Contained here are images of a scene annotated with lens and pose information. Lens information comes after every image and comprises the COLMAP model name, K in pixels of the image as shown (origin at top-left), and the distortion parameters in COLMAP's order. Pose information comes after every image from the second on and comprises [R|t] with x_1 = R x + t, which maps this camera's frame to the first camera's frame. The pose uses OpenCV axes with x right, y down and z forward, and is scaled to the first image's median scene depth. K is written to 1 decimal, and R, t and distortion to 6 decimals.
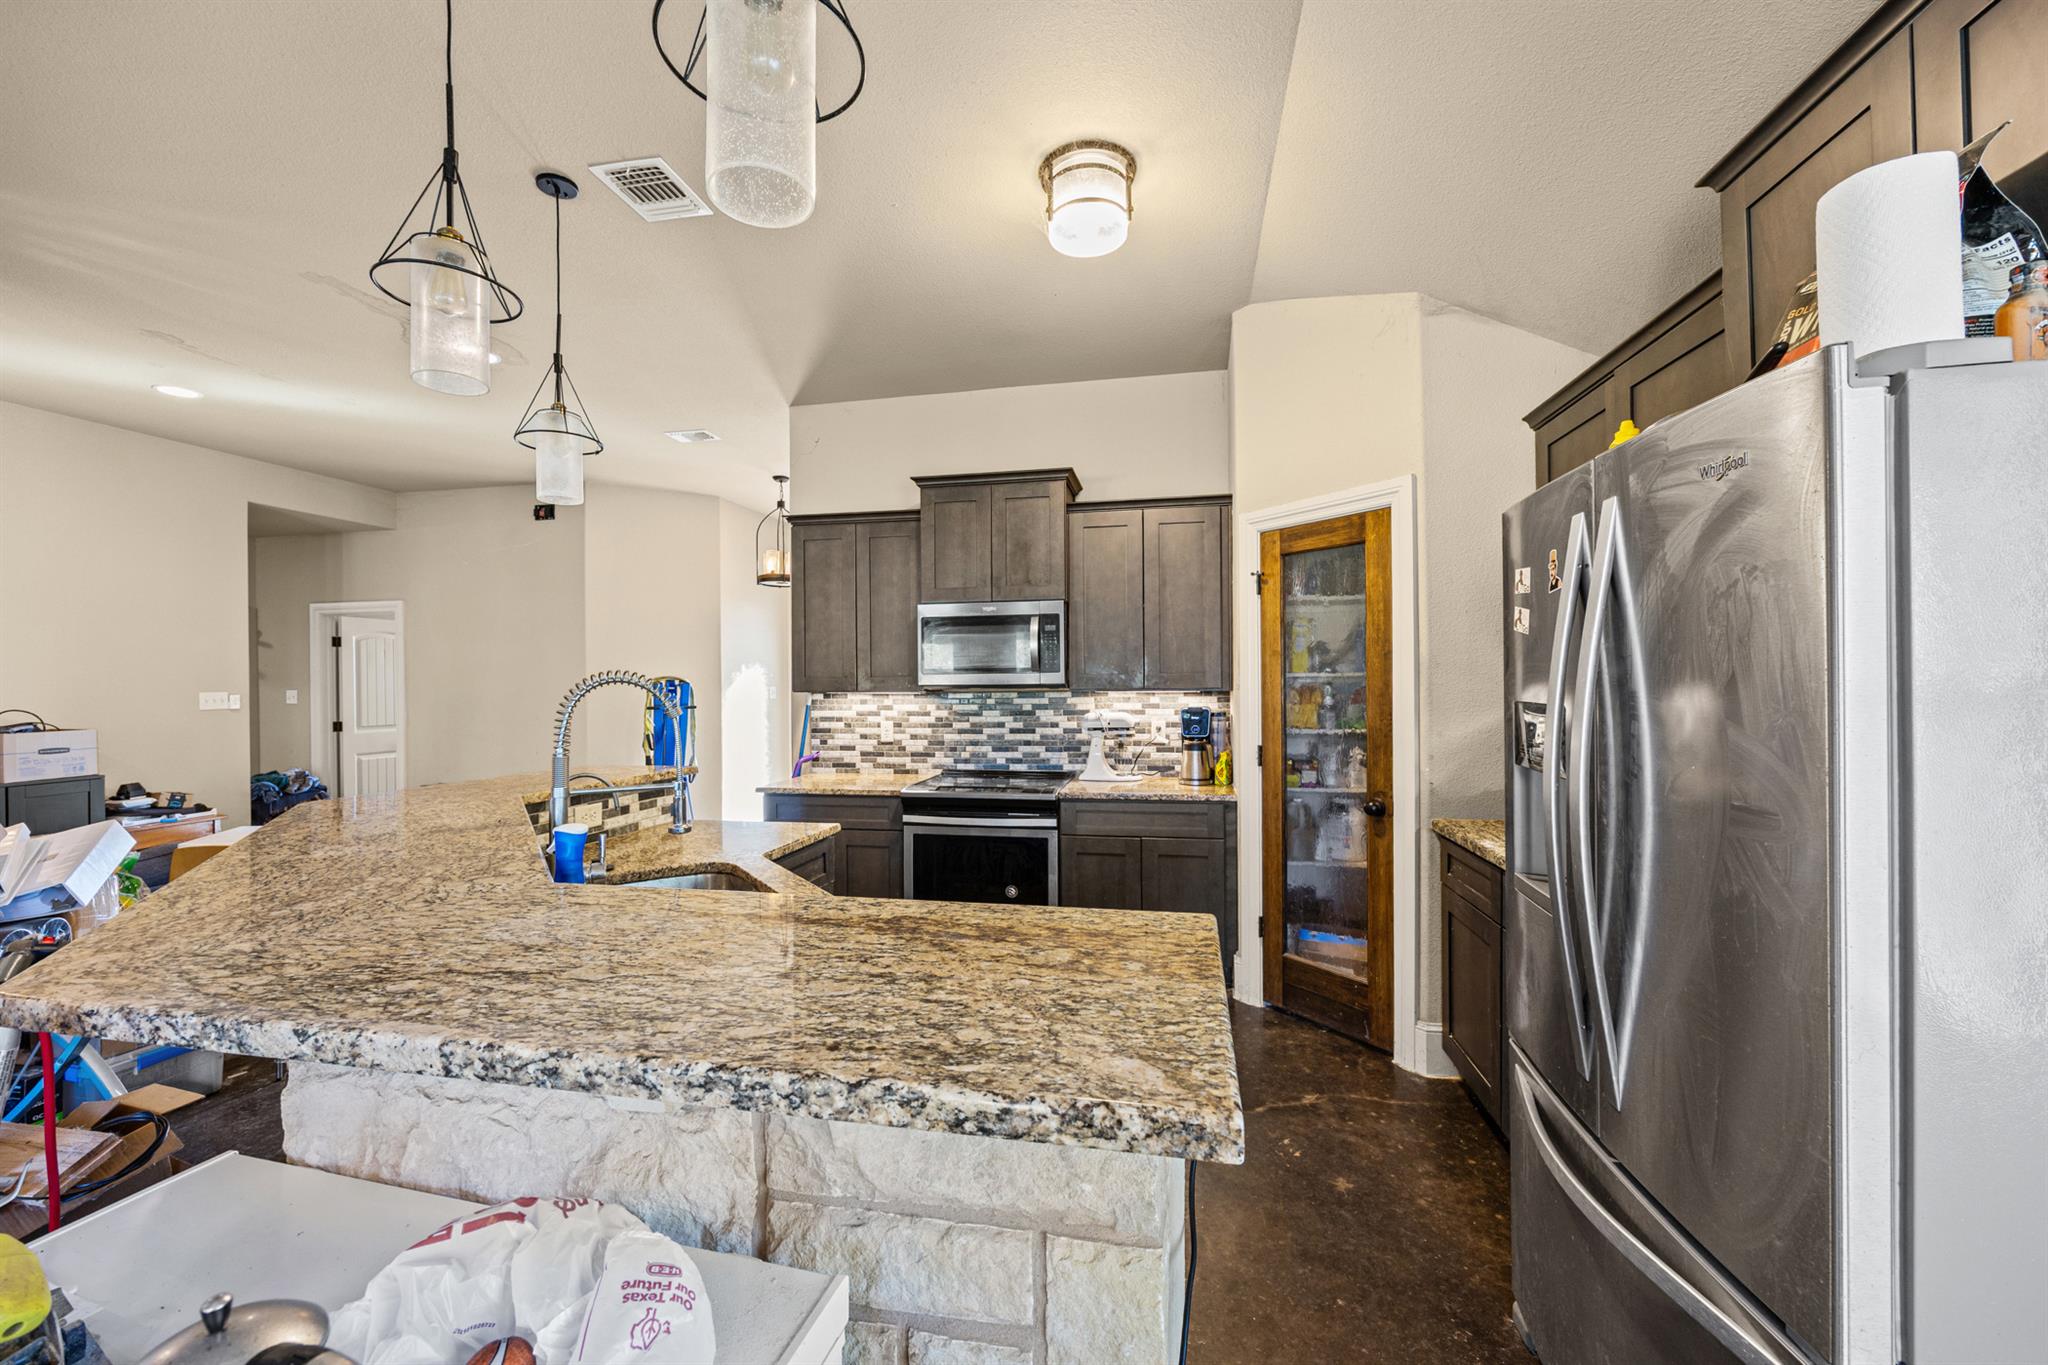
lens RADIAL K [[793.3, 0, 1024.0], [0, 793.3, 682.5], [0, 0, 1]] dist [0.000423, 0.000103]
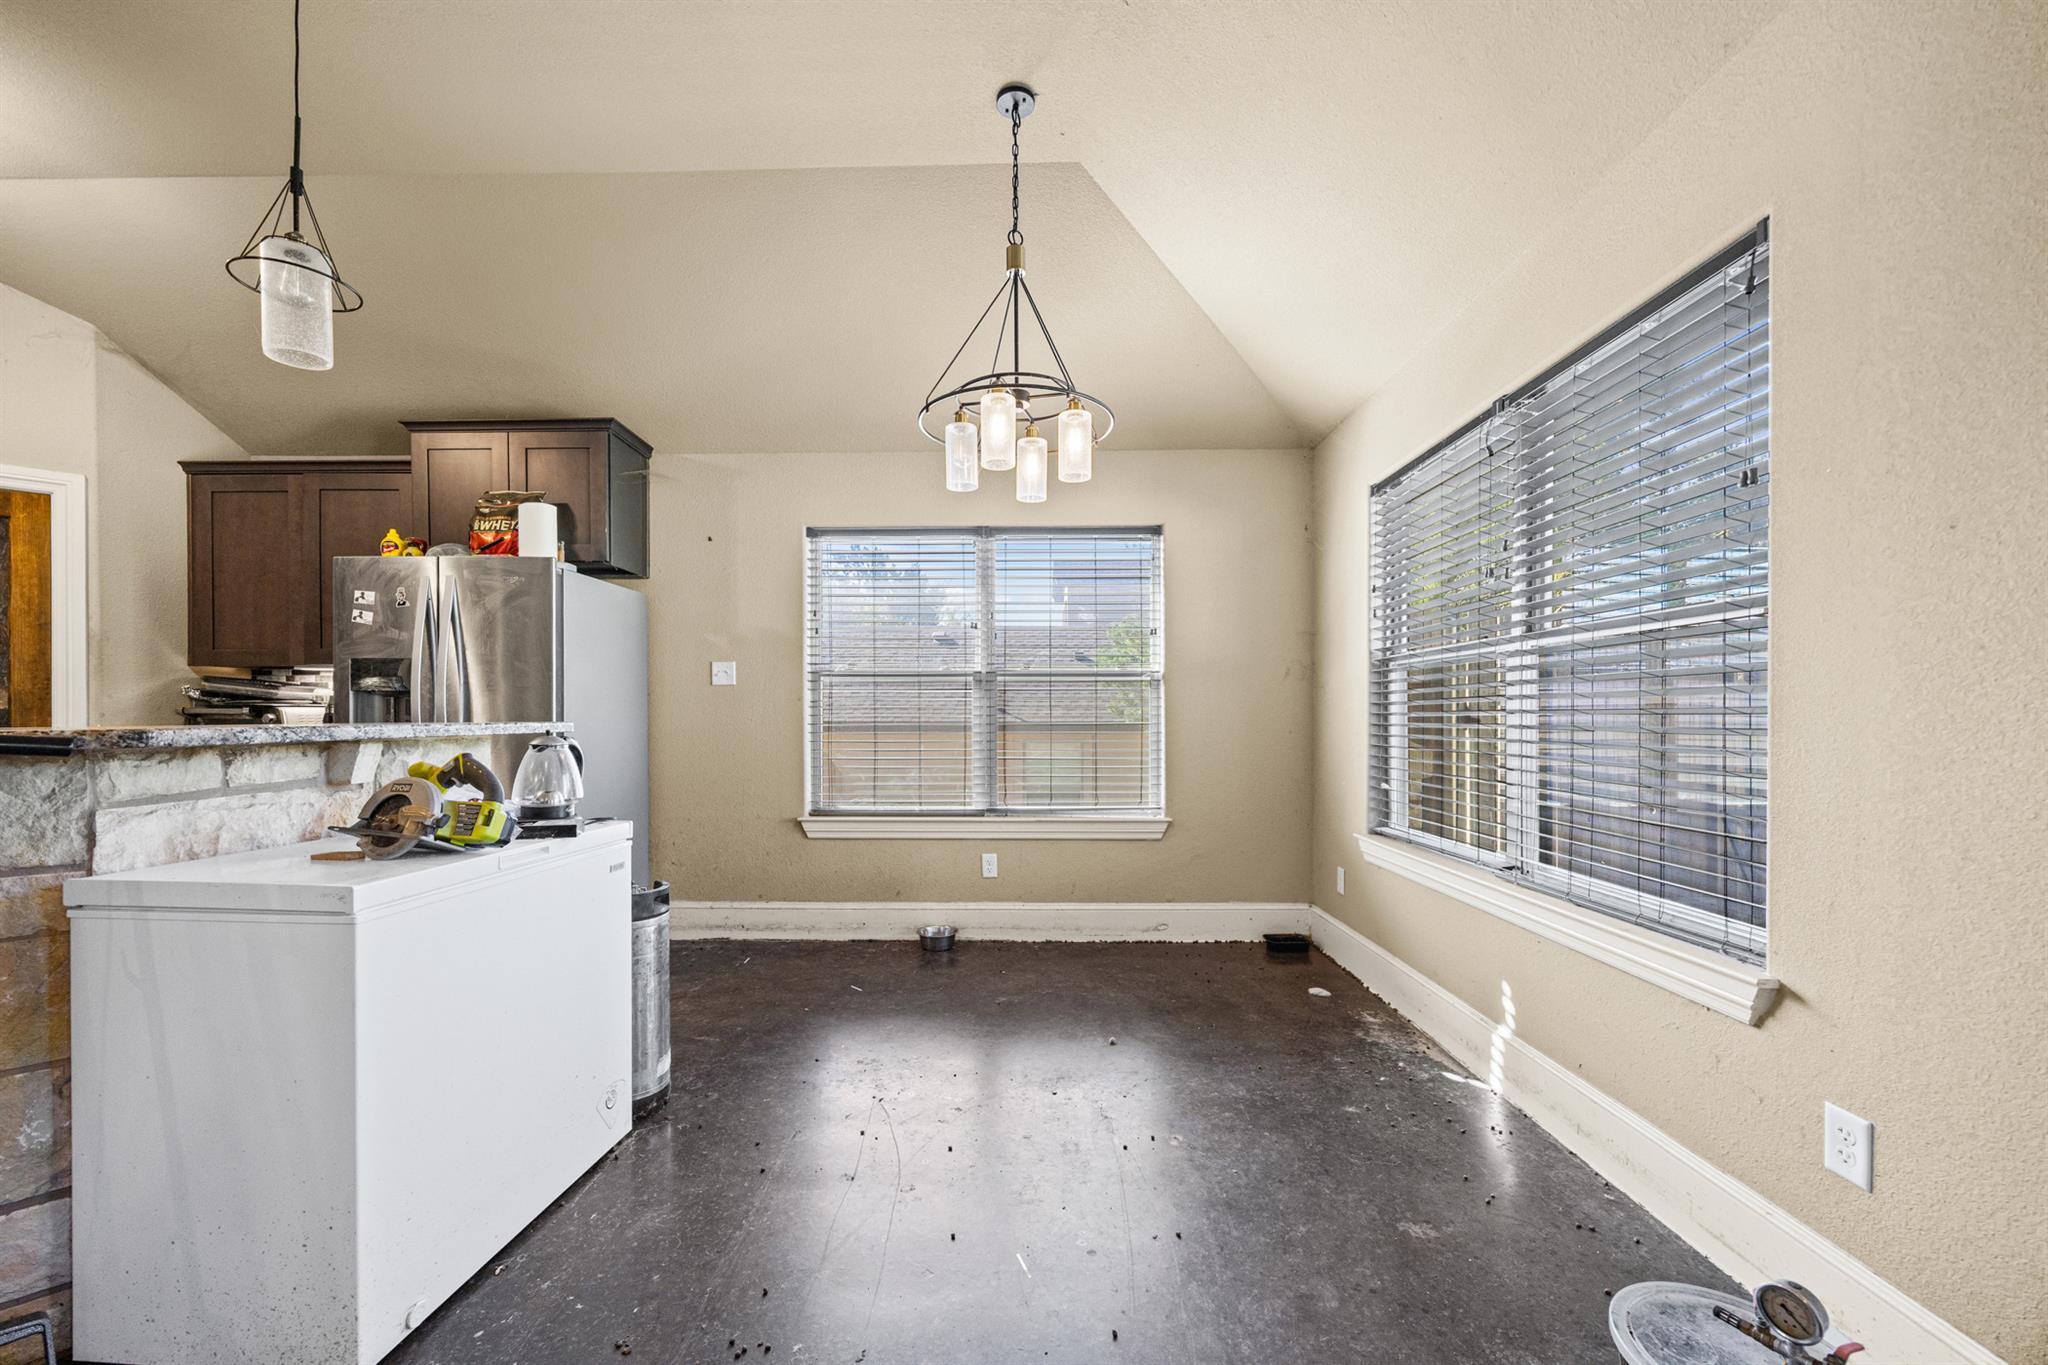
lens RADIAL K [[821.1, 0, 1019.4], [0, 821.1, 722.9], [0, 0, 1]] dist [-0.000524, -0.000106]
pose [[-0.185344, 0.004290, 0.982664, -0.611047], [0.001445, 0.999991, -0.004093, 0.070842], [-0.982673, 0.000661, -0.185349, -0.087619]]
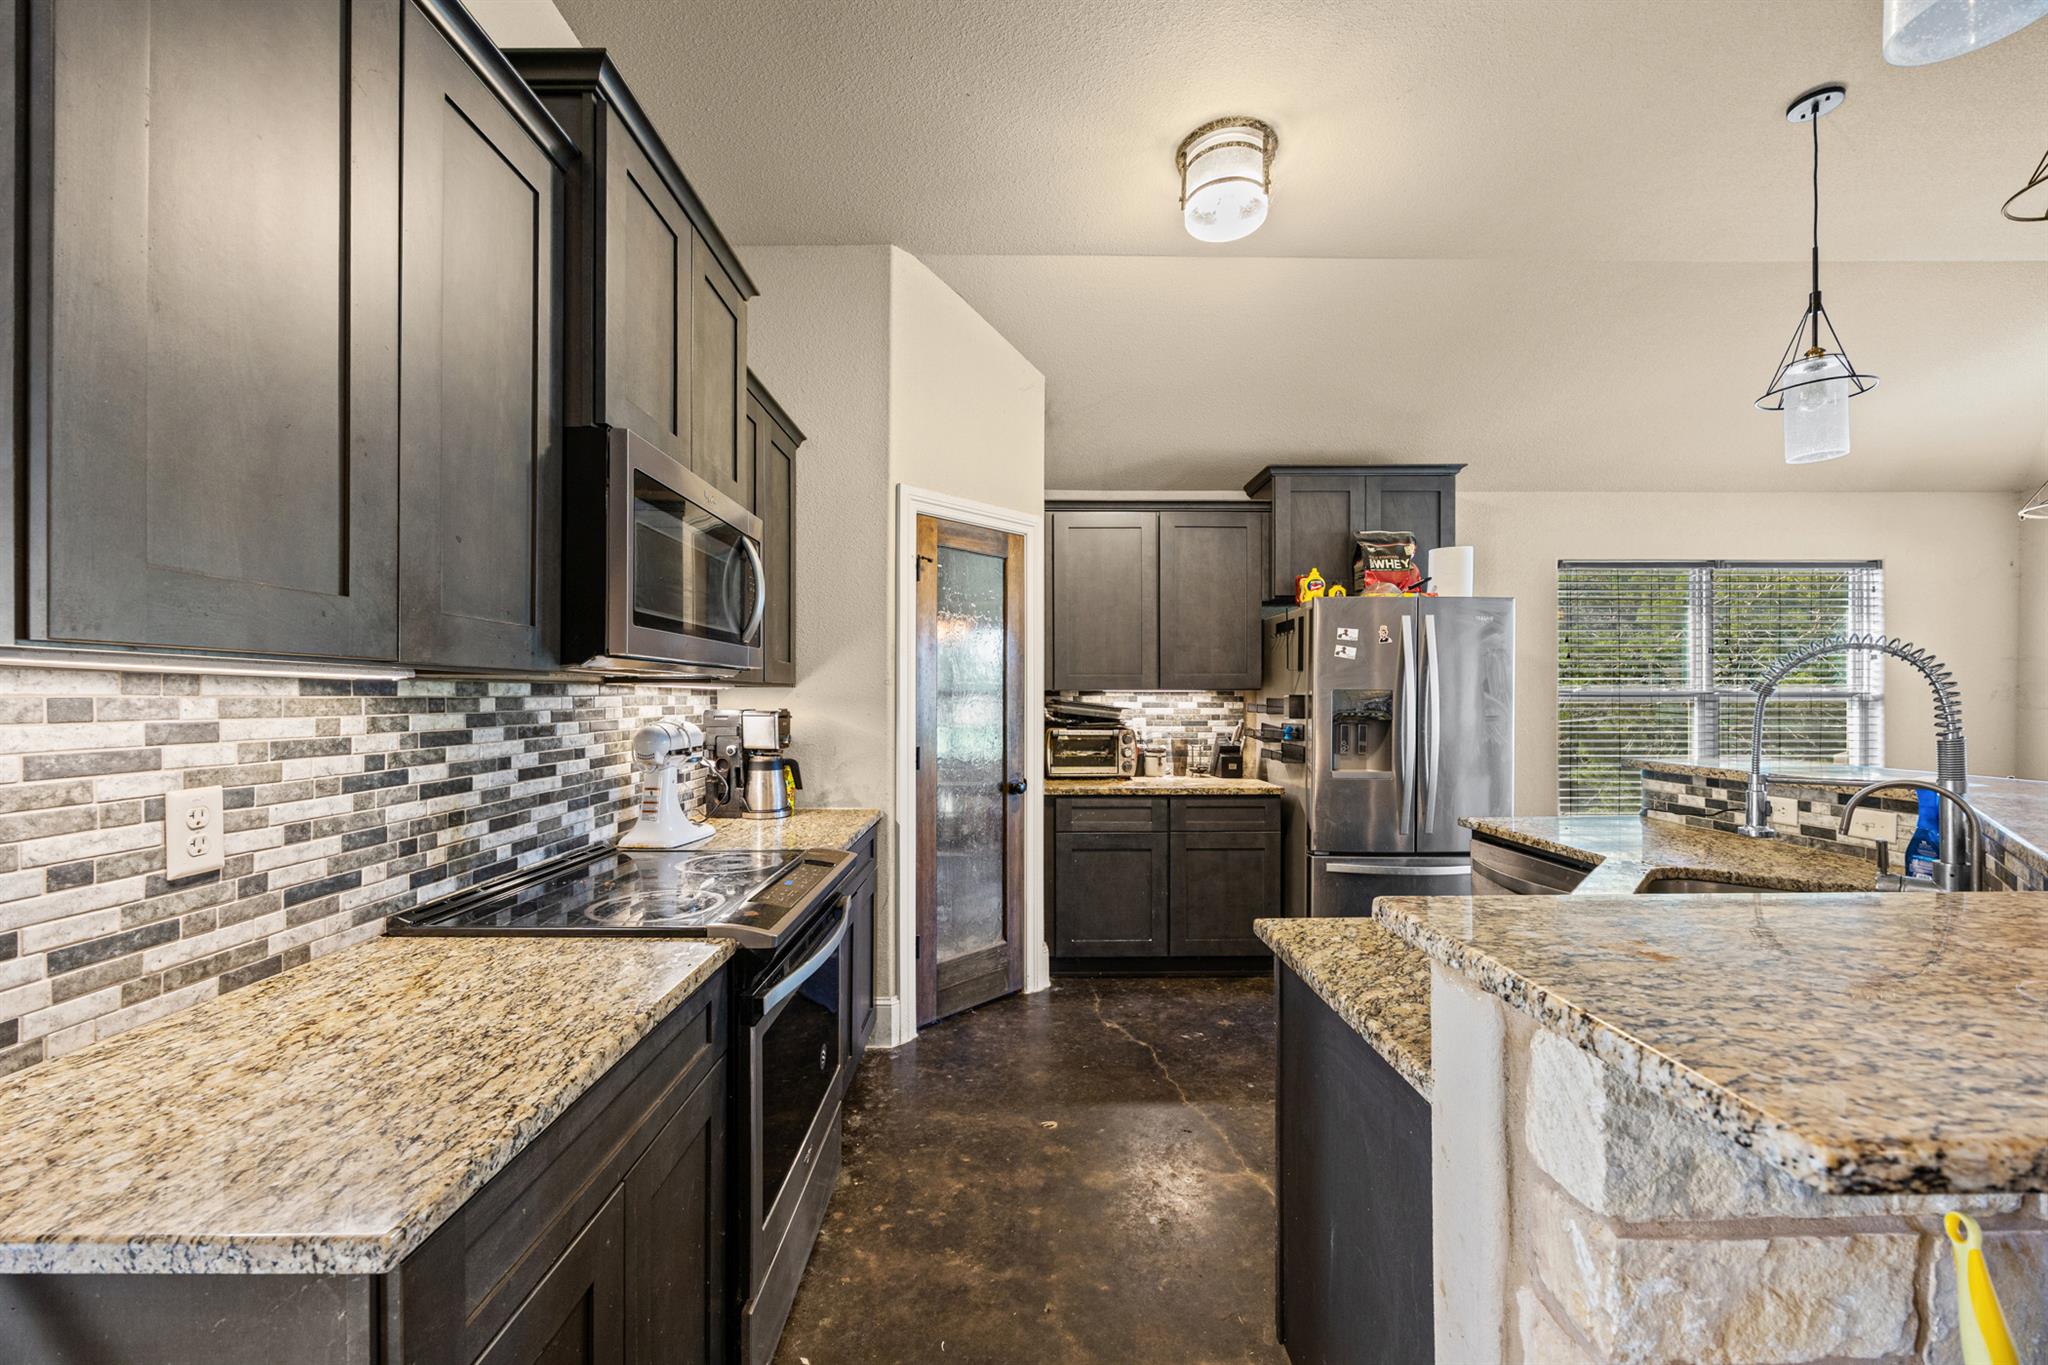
lens RADIAL K [[793.3, 0, 1024.0], [0, 793.3, 682.5], [0, 0, 1]] dist [0.000423, 0.000103]
pose [[-0.205656, 0.025969, 0.978280, -0.474233], [-0.000769, 0.999643, -0.026698, 0.023114], [-0.978624, -0.006243, -0.205563, 0.817593]]
